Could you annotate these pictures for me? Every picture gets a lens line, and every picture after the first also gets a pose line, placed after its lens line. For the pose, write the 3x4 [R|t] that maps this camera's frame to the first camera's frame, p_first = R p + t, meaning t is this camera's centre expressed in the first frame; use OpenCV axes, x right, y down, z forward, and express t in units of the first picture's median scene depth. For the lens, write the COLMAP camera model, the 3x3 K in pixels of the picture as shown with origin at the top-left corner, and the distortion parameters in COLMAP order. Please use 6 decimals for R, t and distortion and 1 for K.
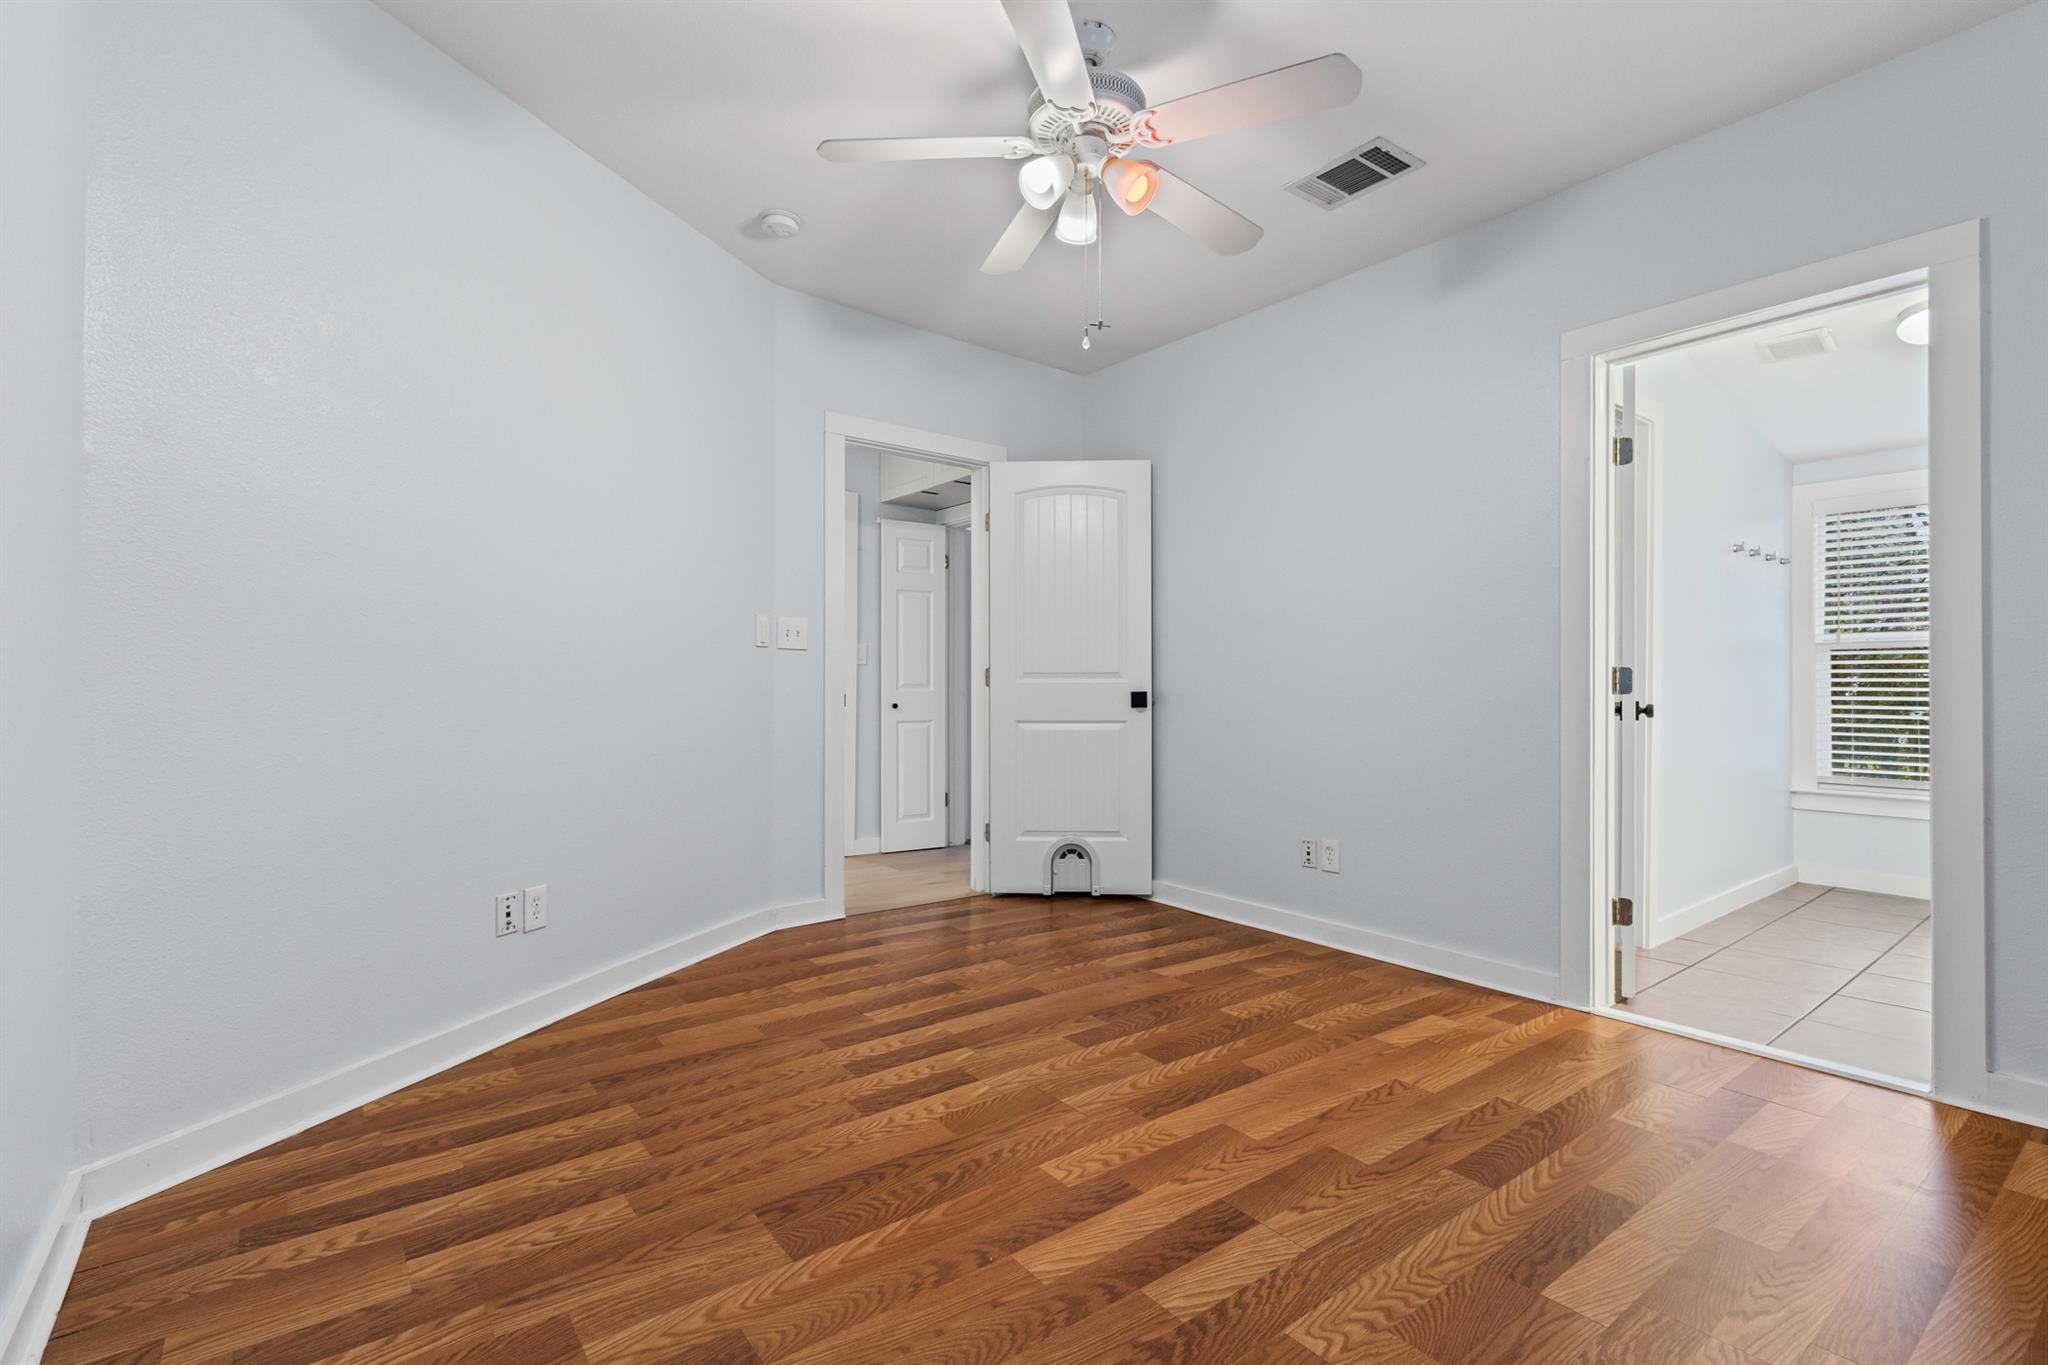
lens RADIAL K [[953.6, 0, 1028.0], [0, 953.6, 673.5], [0, 0, 1]] dist [0.003919, 0.000535]
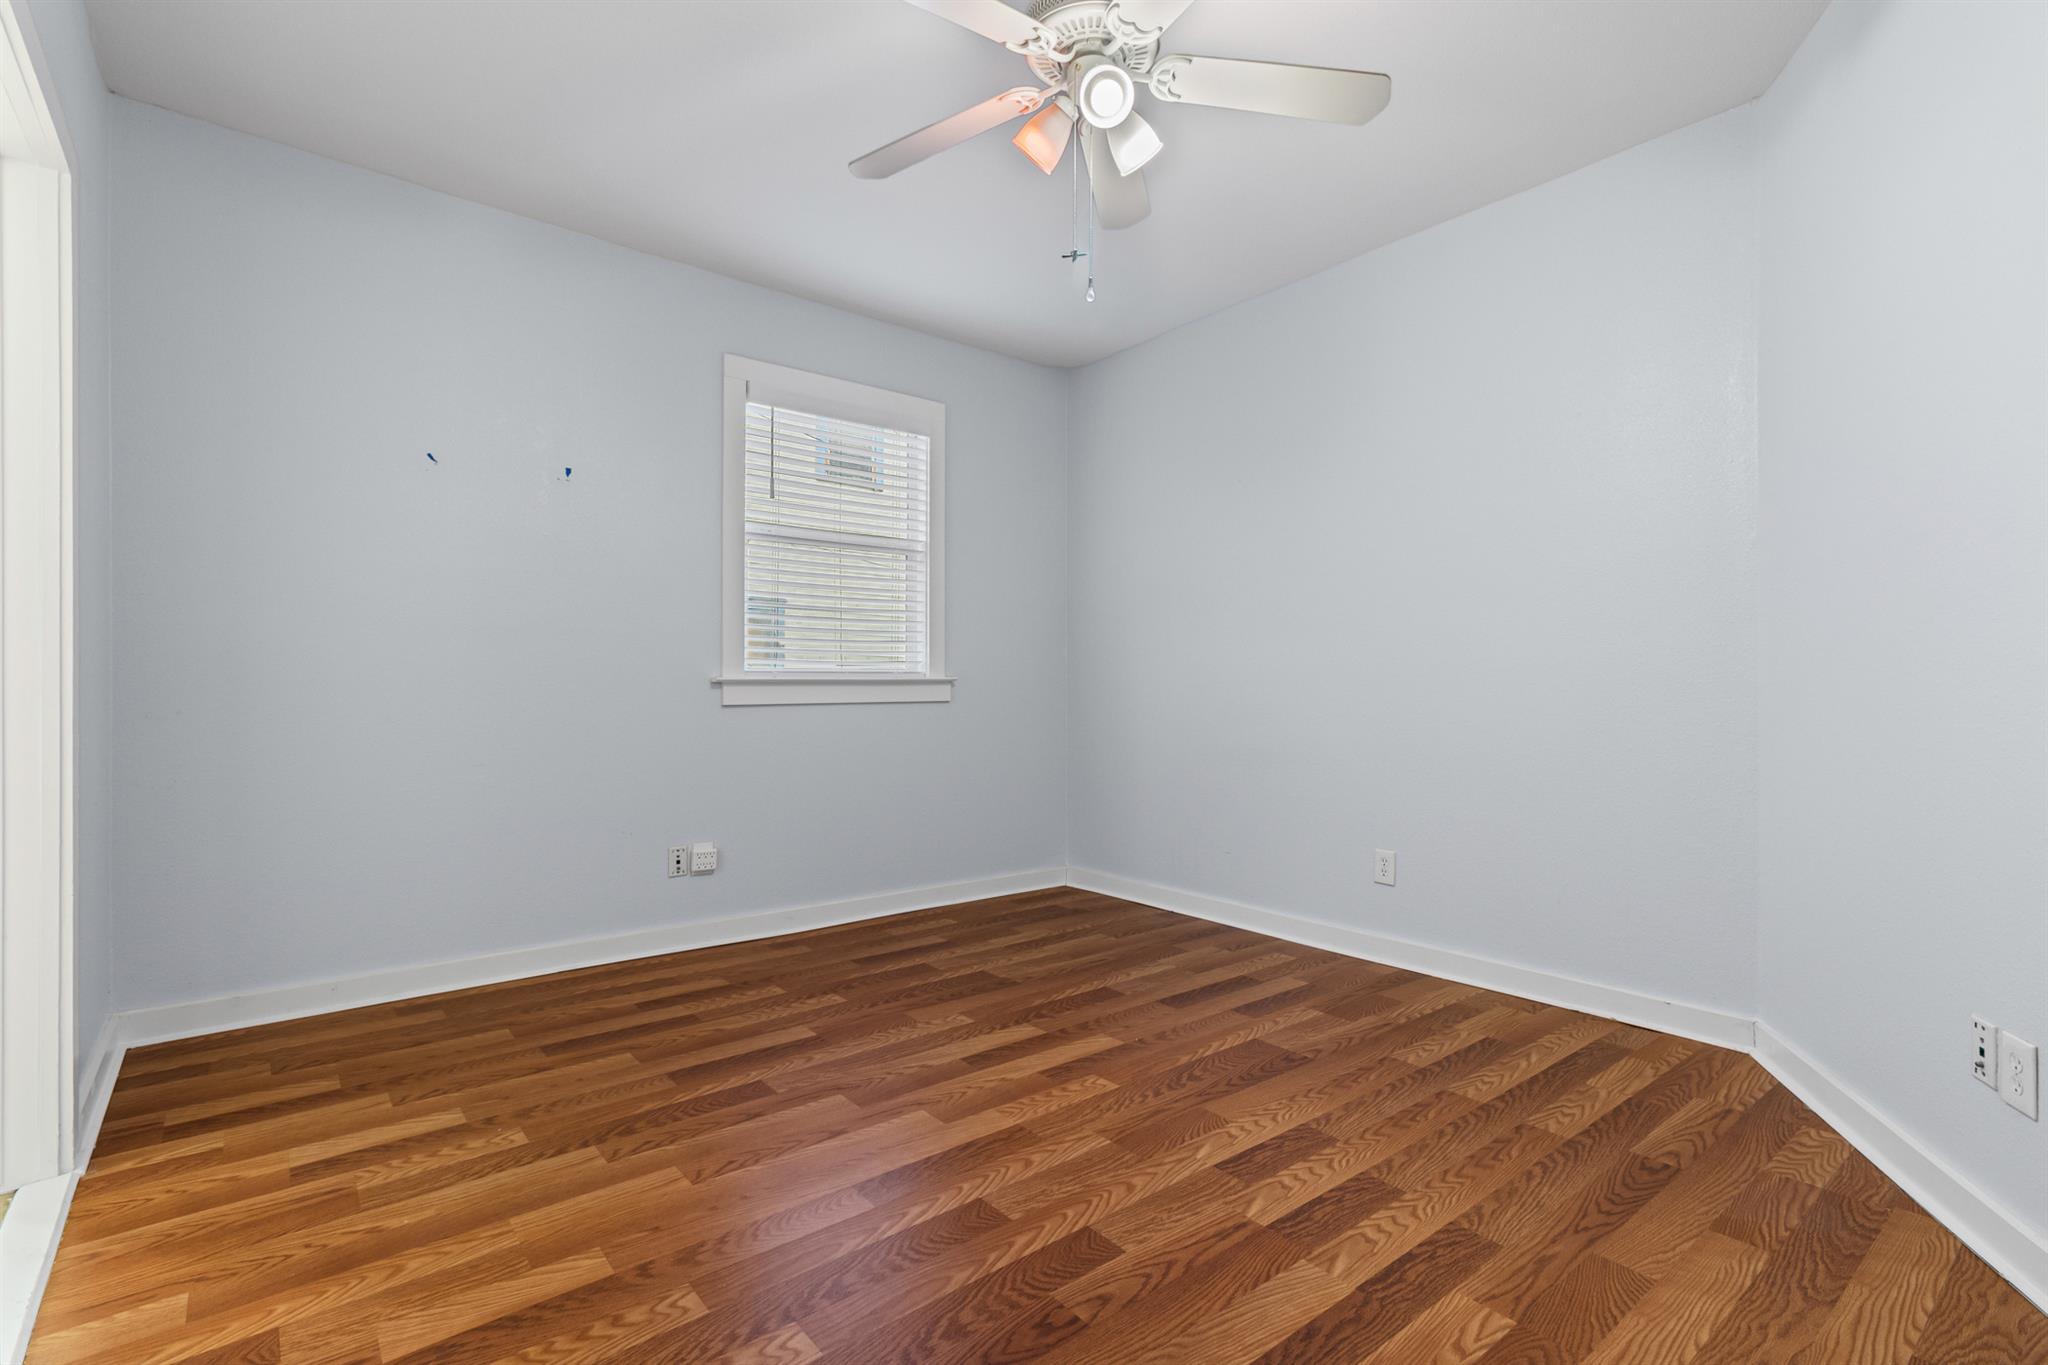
lens RADIAL K [[953.6, 0, 1027.6], [0, 953.6, 691.0], [0, 0, 1]] dist [0.003919, 0.000535]
pose [[-0.999669, -0.006568, -0.024861, 0.146617], [-0.006495, 0.999974, -0.003033, 0.017808], [0.024880, -0.002871, -0.999686, 2.009975]]
